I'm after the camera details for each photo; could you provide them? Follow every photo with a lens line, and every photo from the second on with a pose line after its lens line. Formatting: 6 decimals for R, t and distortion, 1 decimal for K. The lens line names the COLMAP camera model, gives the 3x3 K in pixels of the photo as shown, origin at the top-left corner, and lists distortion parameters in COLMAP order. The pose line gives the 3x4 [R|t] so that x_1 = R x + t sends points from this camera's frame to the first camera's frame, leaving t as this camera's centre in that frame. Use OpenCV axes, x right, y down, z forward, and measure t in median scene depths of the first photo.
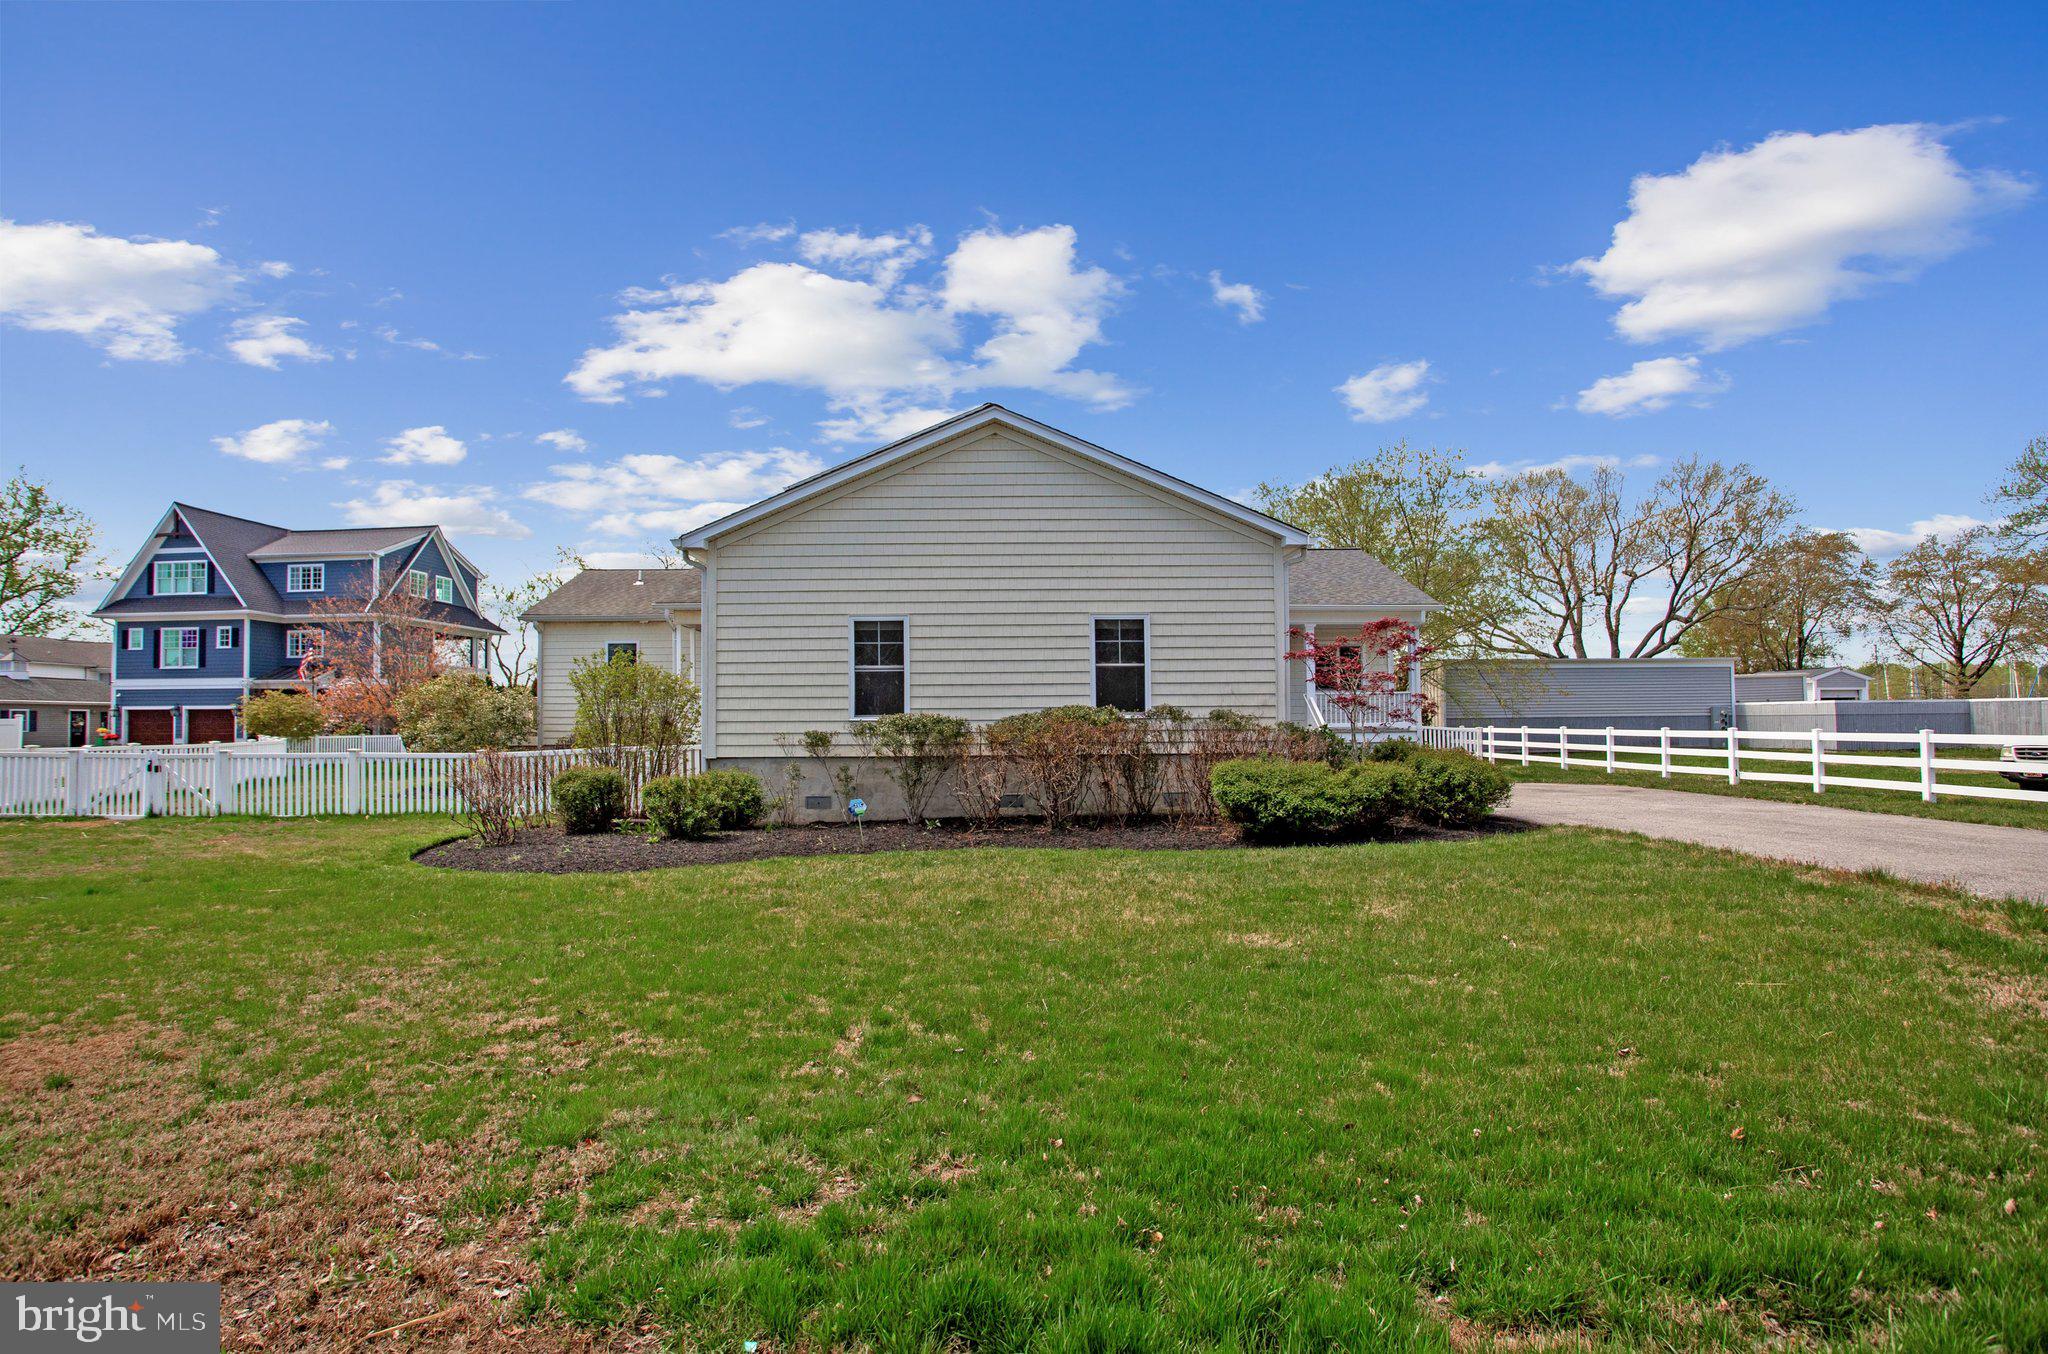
lens RADIAL K [[978.3, 0, 1019.3], [0, 978.3, 651.5], [0, 0, 1]] dist [-0.026387, 0.000132]
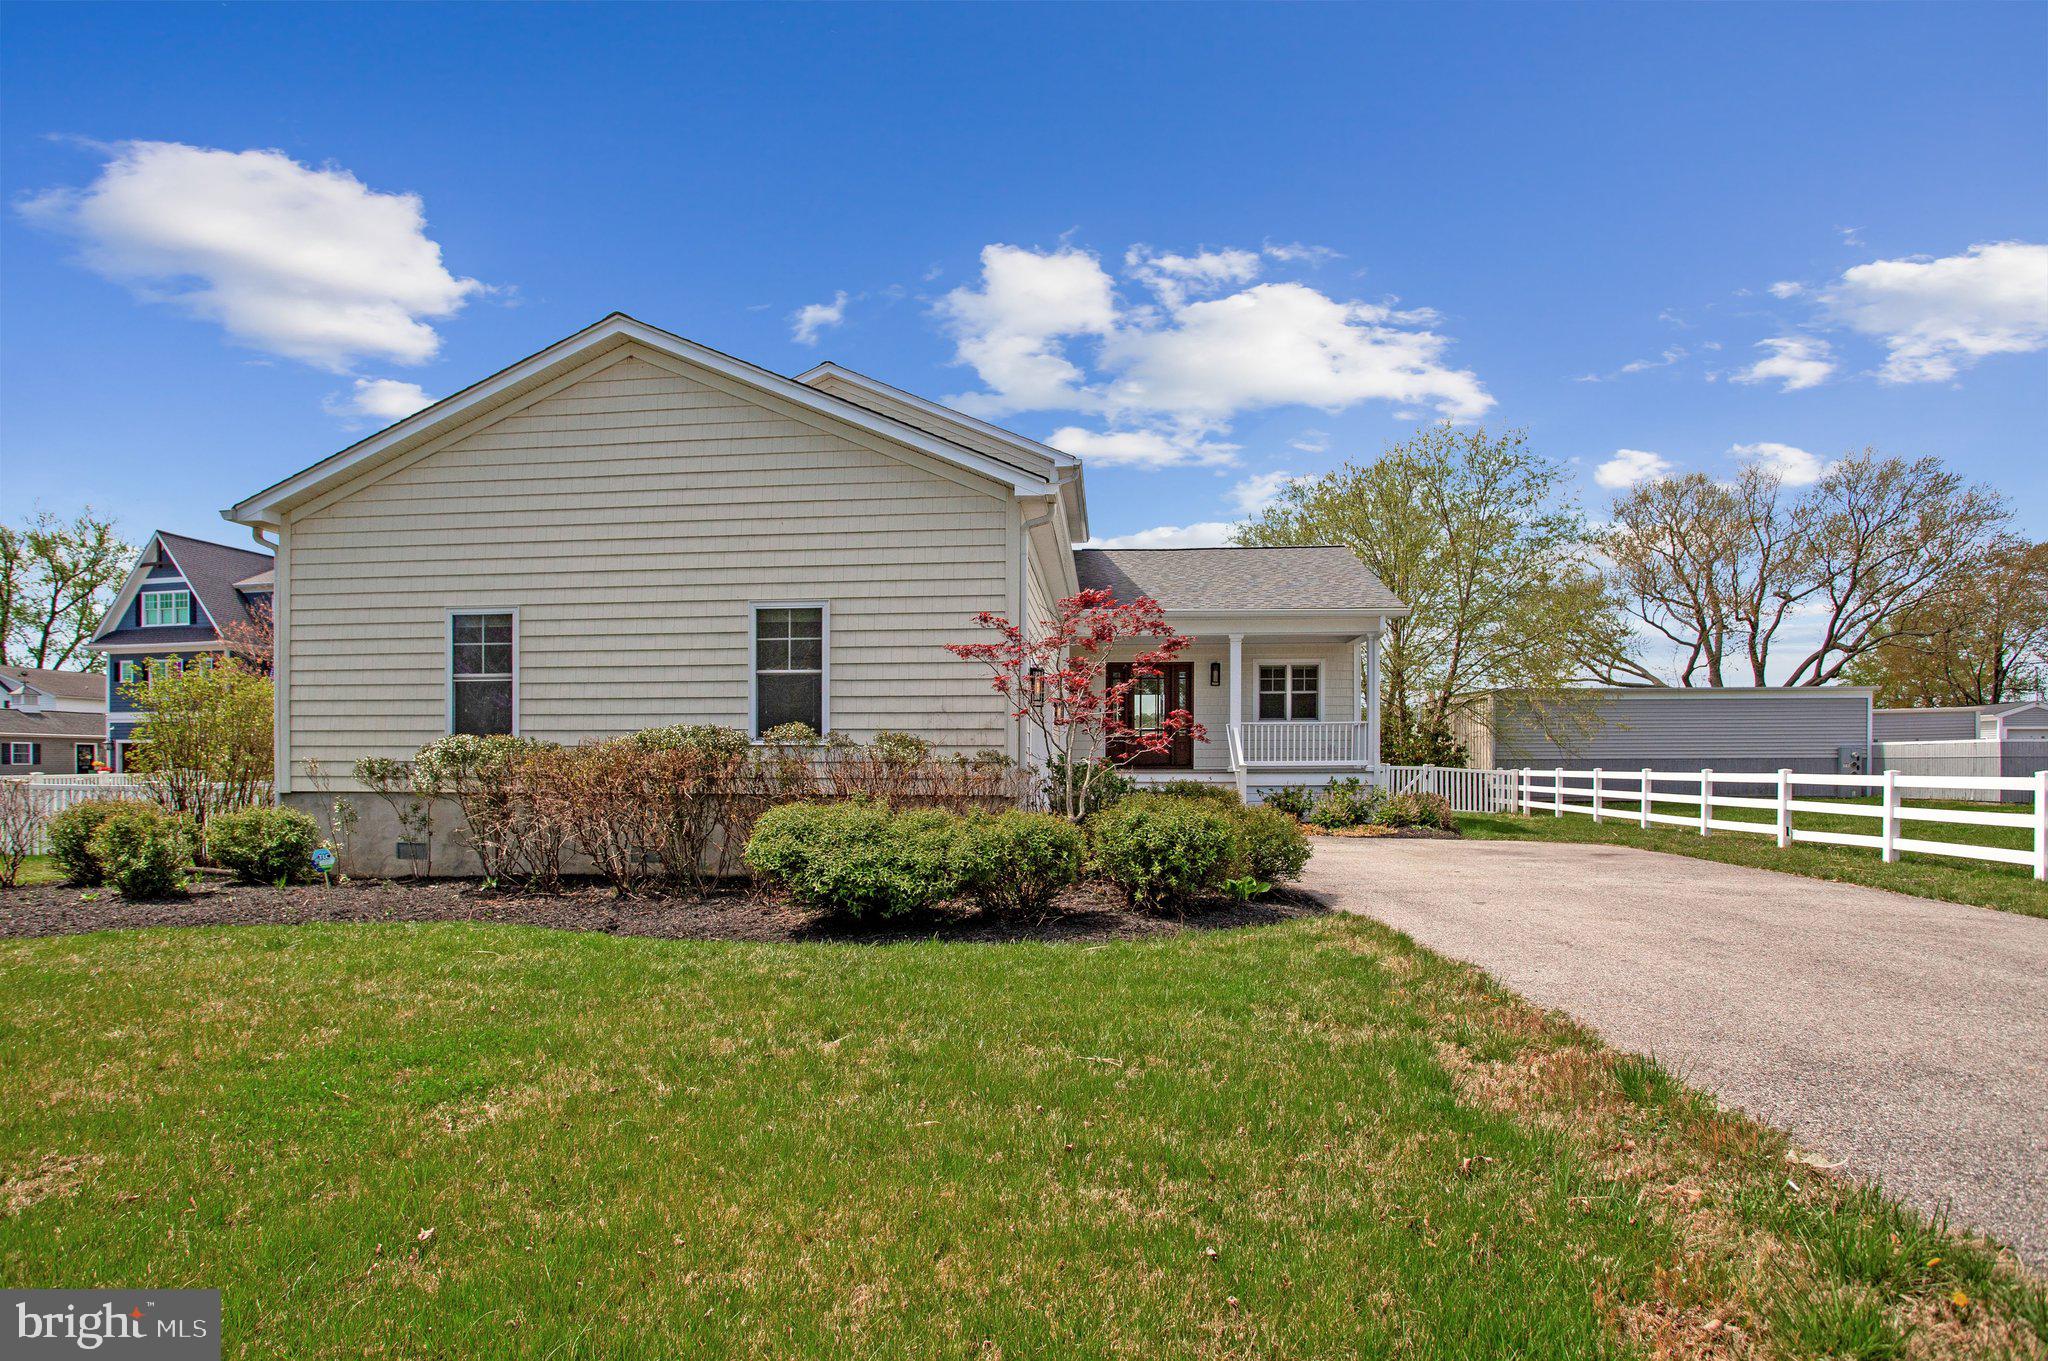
lens RADIAL K [[1020.6, 0, 1024.6], [0, 1020.6, 749.1], [0, 0, 1]] dist [-0.059026, 0.027925]
pose [[0.993979, 0.005899, -0.109407, 0.247544], [0.000394, 0.998350, 0.057414, 0.019449], [0.109566, -0.057111, 0.992337, 0.186016]]
